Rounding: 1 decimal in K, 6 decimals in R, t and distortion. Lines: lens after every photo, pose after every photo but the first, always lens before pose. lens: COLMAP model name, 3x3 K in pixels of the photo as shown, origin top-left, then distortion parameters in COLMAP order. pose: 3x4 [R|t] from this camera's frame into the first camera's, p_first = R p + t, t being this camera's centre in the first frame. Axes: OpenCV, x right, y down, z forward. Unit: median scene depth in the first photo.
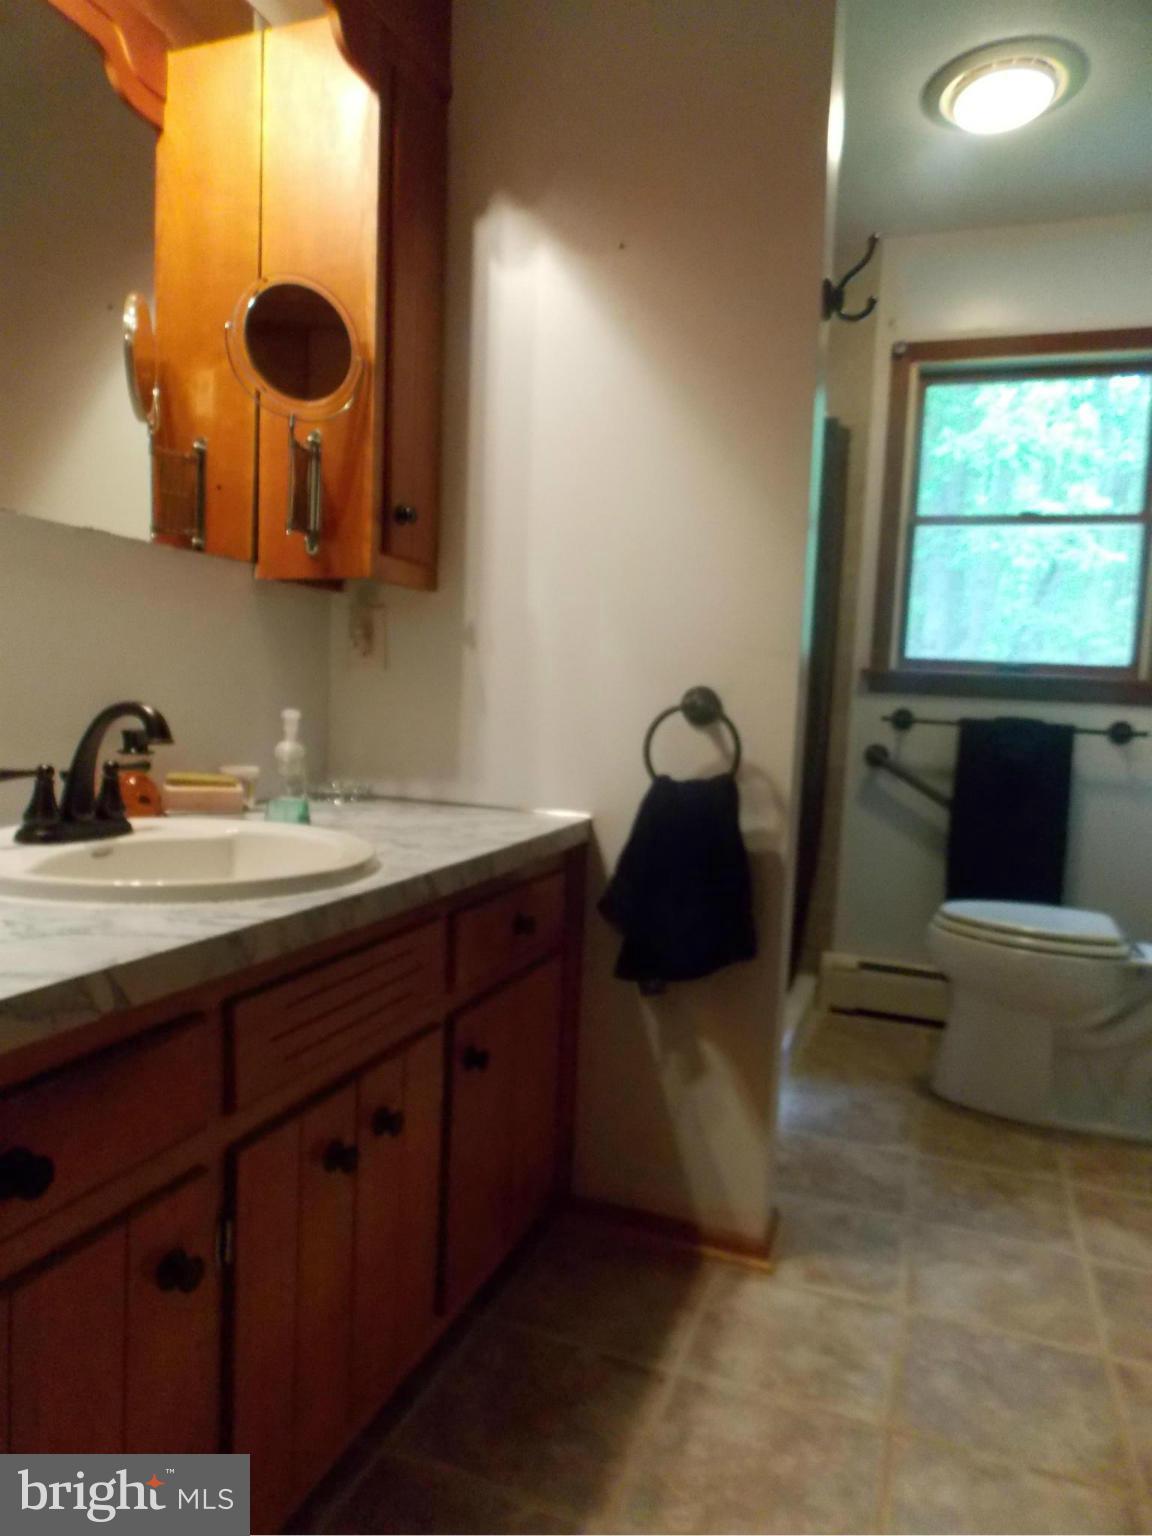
lens RADIAL K [[997.6, 0, 576.0], [0, 997.6, 768.0], [0, 0, 1]] dist [-0.007605, 0.000556]
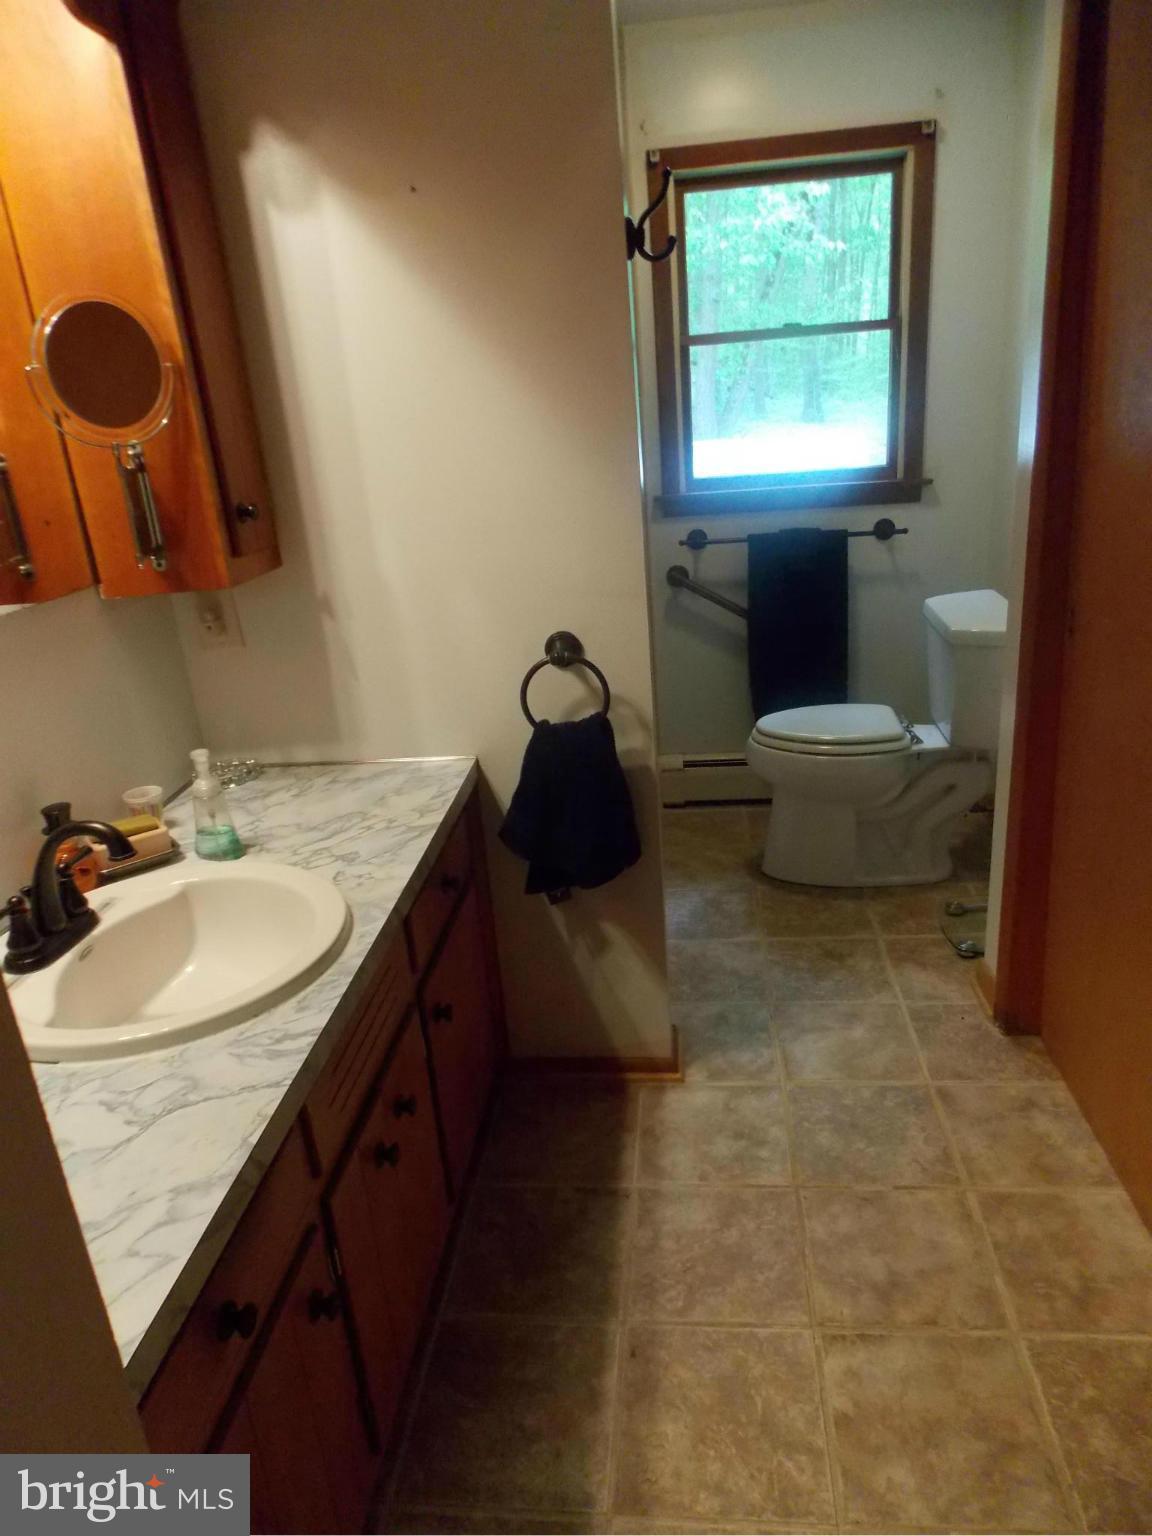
lens RADIAL K [[997.6, 0, 576.0], [0, 997.6, 768.0], [0, 0, 1]] dist [-0.007605, 0.000556]
pose [[0.960572, -0.199135, 0.194026, -0.098332], [0.142211, 0.951567, 0.272574, -0.231641], [-0.238908, -0.234235, 0.942368, -0.064236]]
